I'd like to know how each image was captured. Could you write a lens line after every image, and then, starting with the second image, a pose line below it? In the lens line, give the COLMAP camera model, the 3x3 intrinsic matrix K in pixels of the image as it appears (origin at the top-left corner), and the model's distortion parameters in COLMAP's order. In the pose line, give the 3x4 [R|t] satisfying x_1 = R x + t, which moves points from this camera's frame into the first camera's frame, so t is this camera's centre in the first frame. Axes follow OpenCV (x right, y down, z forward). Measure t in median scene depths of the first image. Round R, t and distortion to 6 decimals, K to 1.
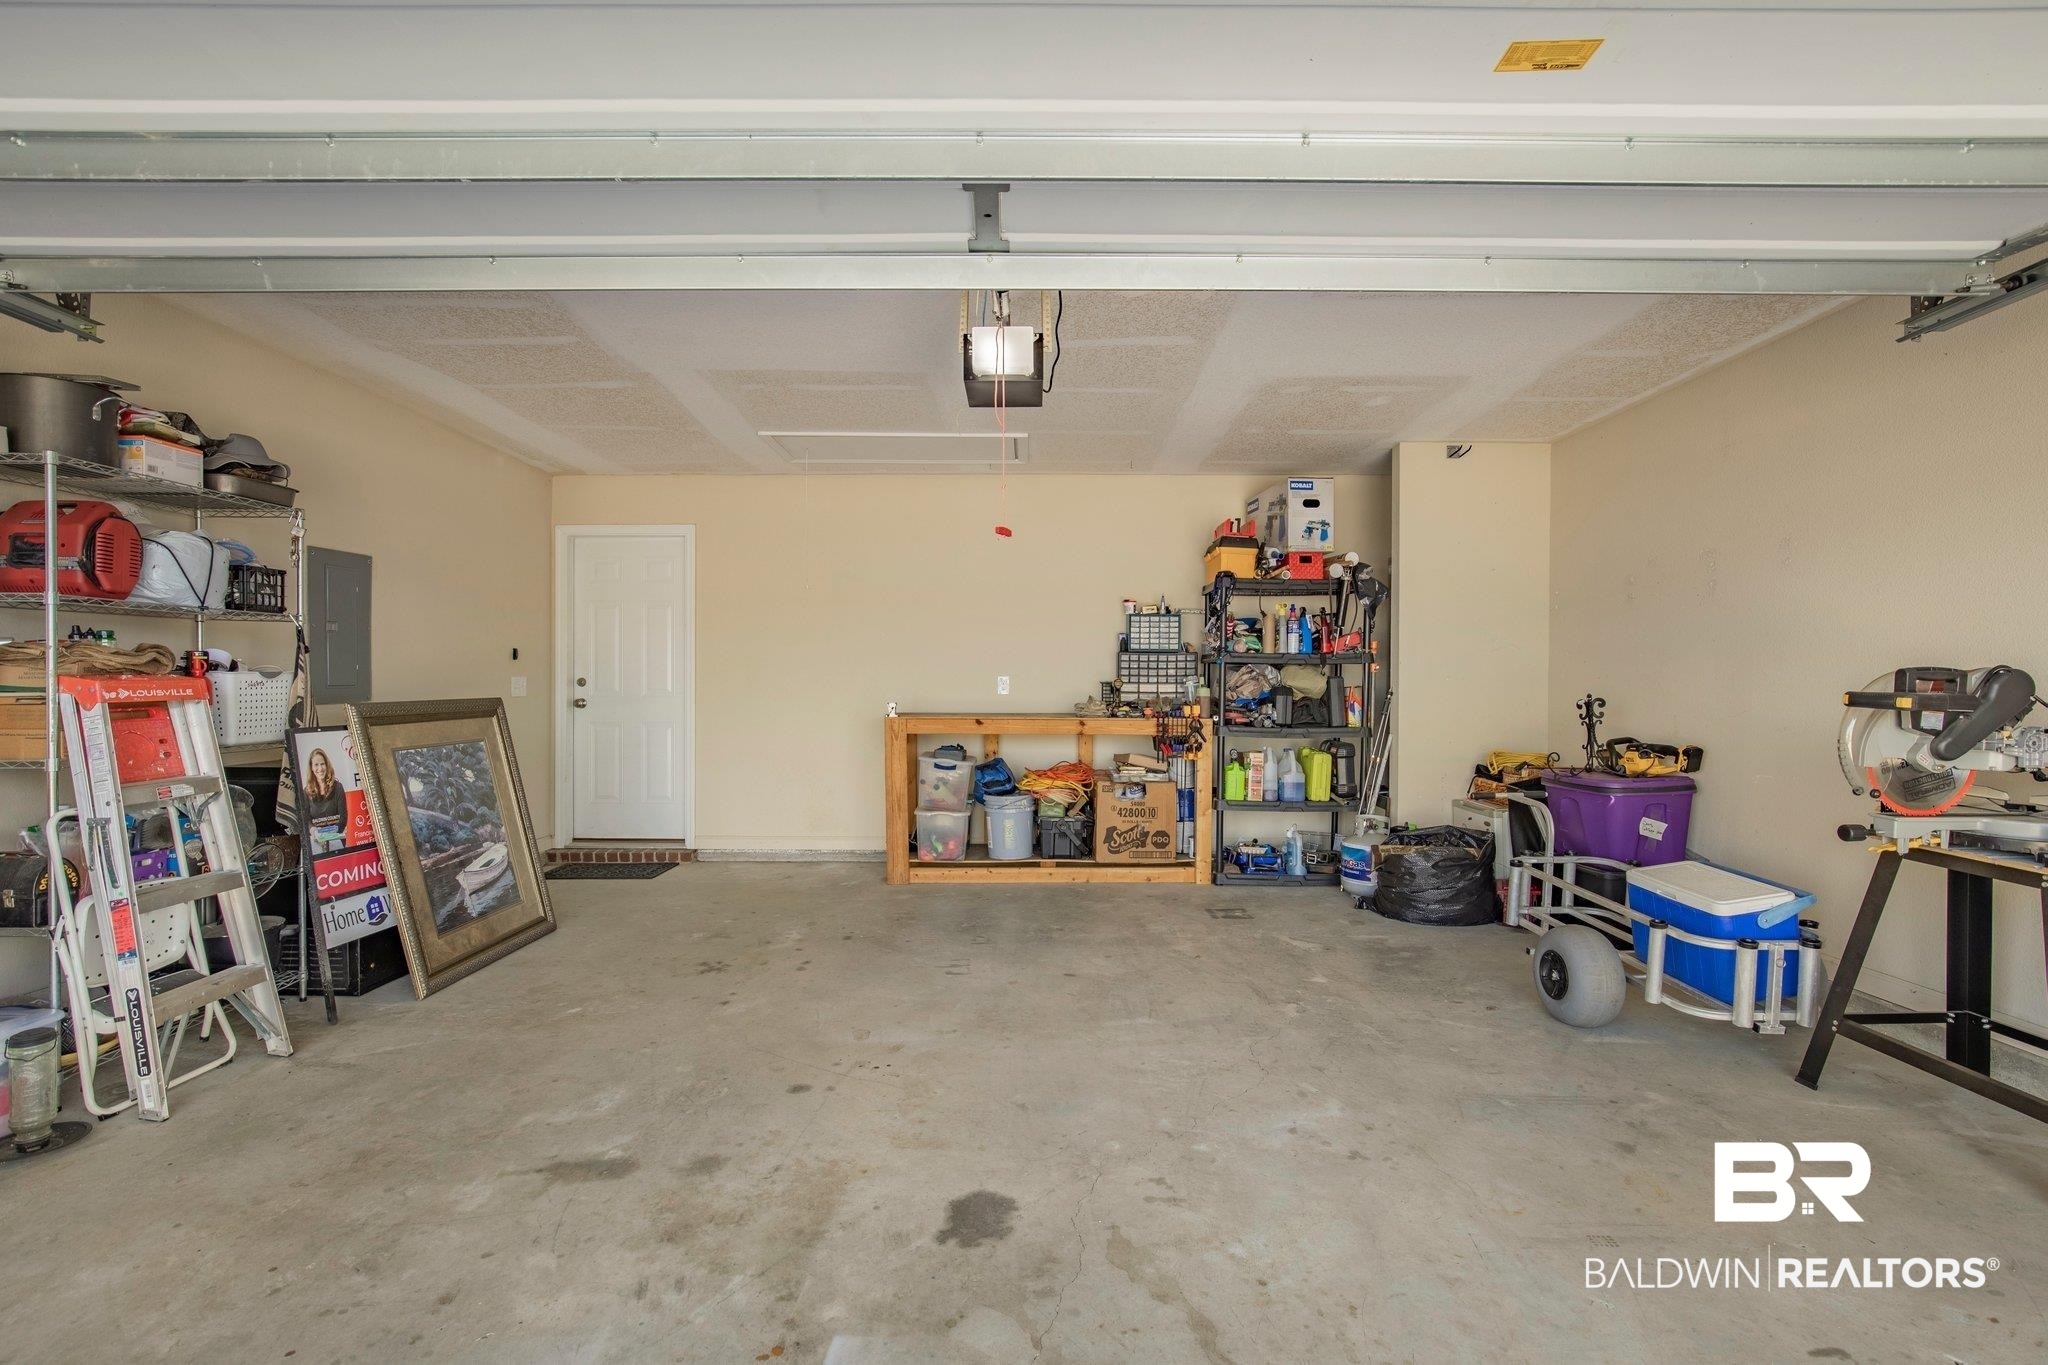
lens RADIAL K [[925.8, 0, 1028.5], [0, 925.8, 685.4], [0, 0, 1]] dist [-0.029627, 0.001333]
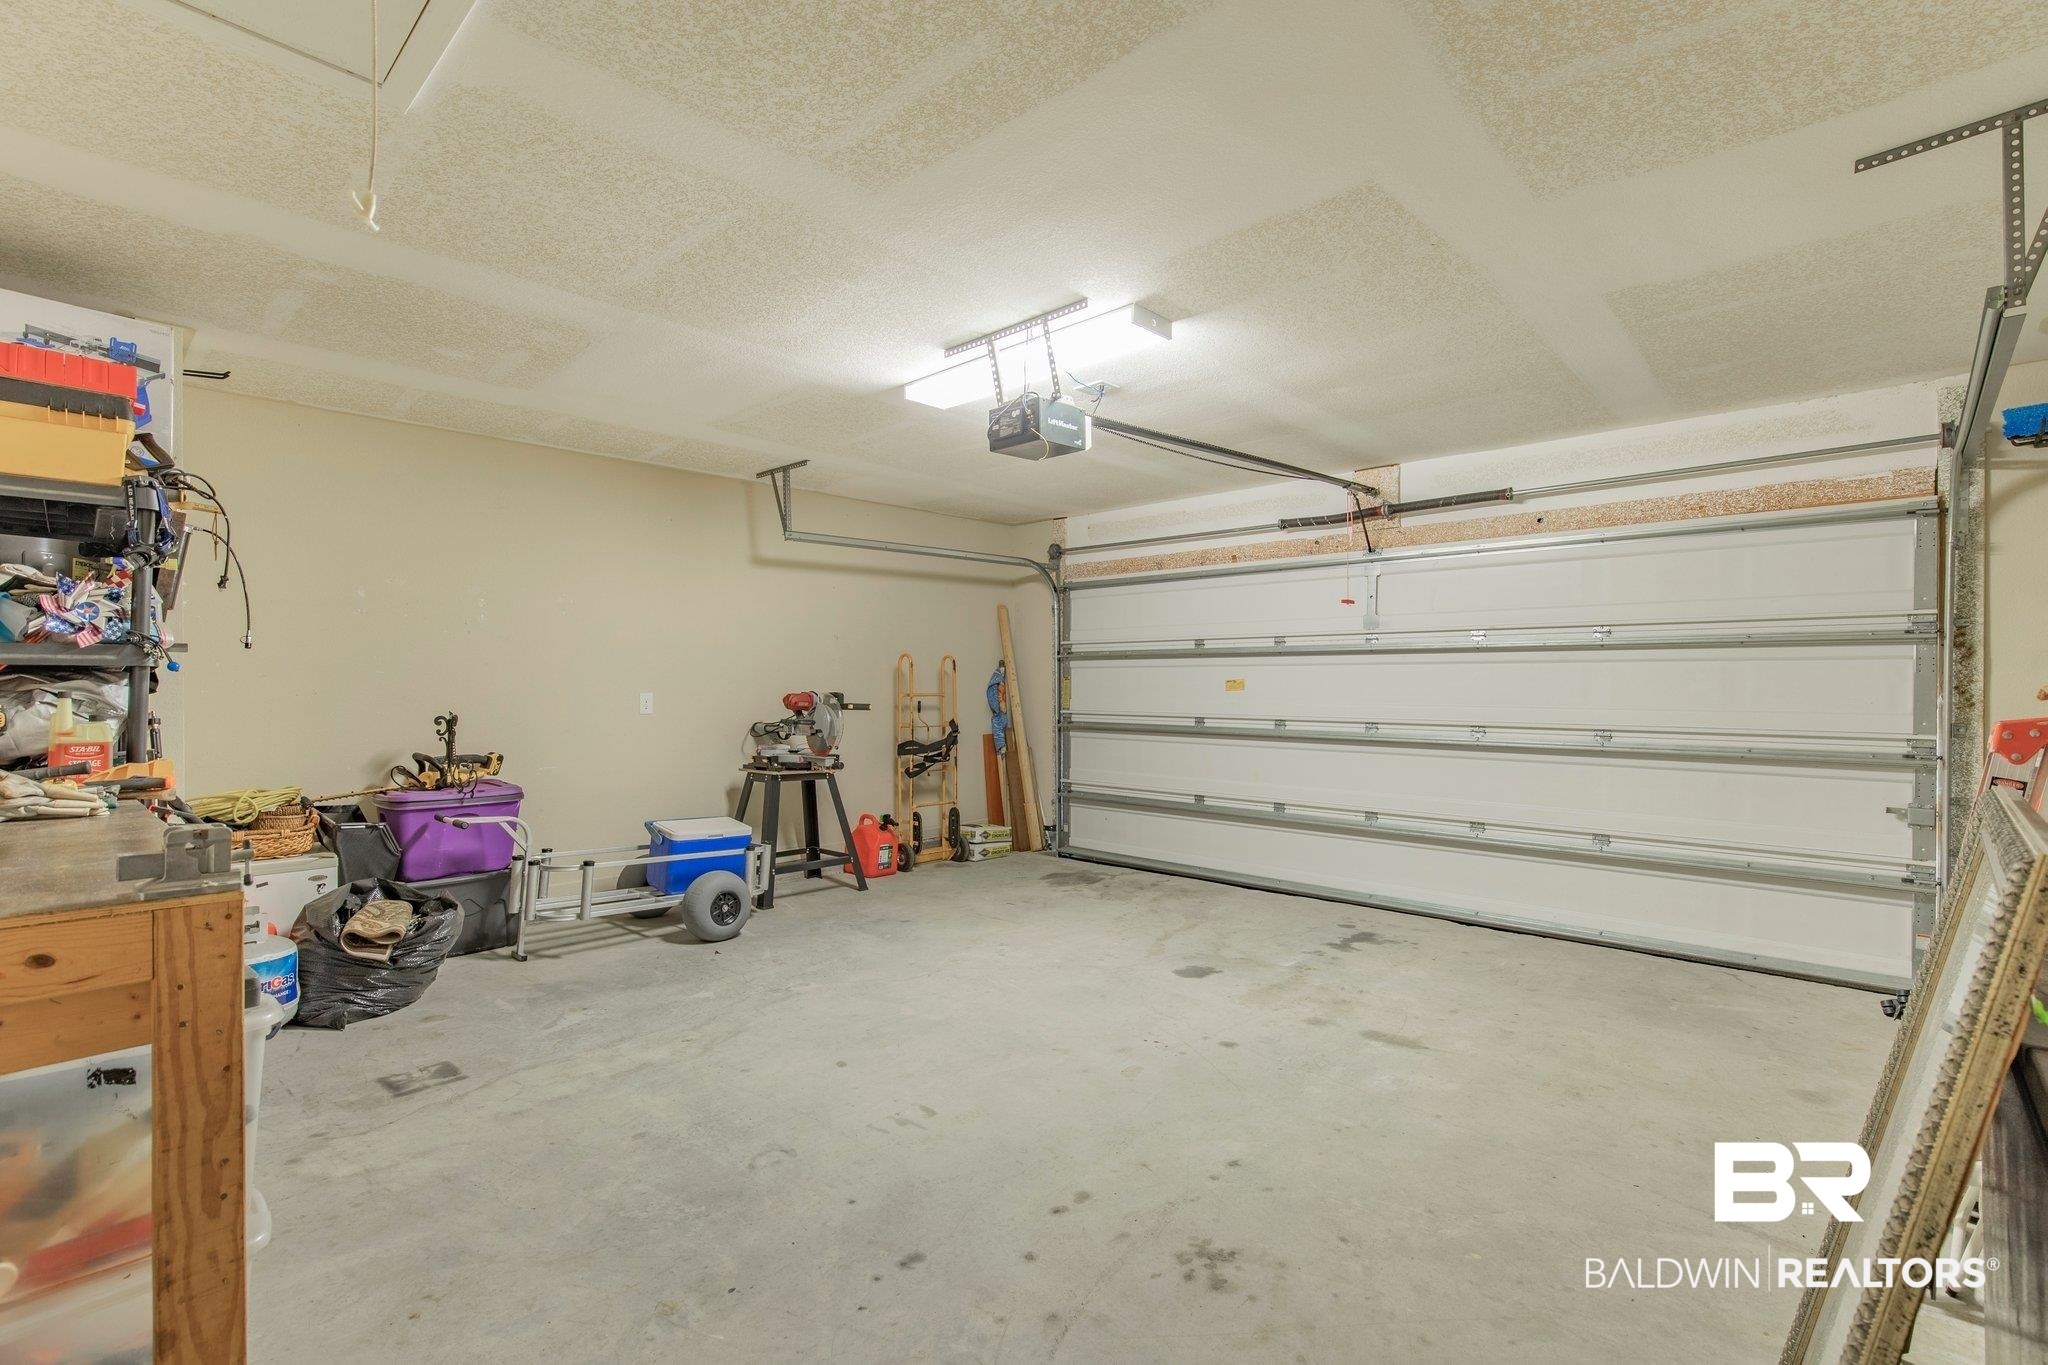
lens RADIAL K [[925.8, 0, 1028.5], [0, 925.8, 685.4], [0, 0, 1]] dist [-0.029627, 0.001333]
pose [[-0.725743, -0.003076, 0.687959, -0.845586], [-0.002920, 0.999995, 0.001390, -0.034378], [-0.687960, -0.001001, -0.725748, 1.954753]]
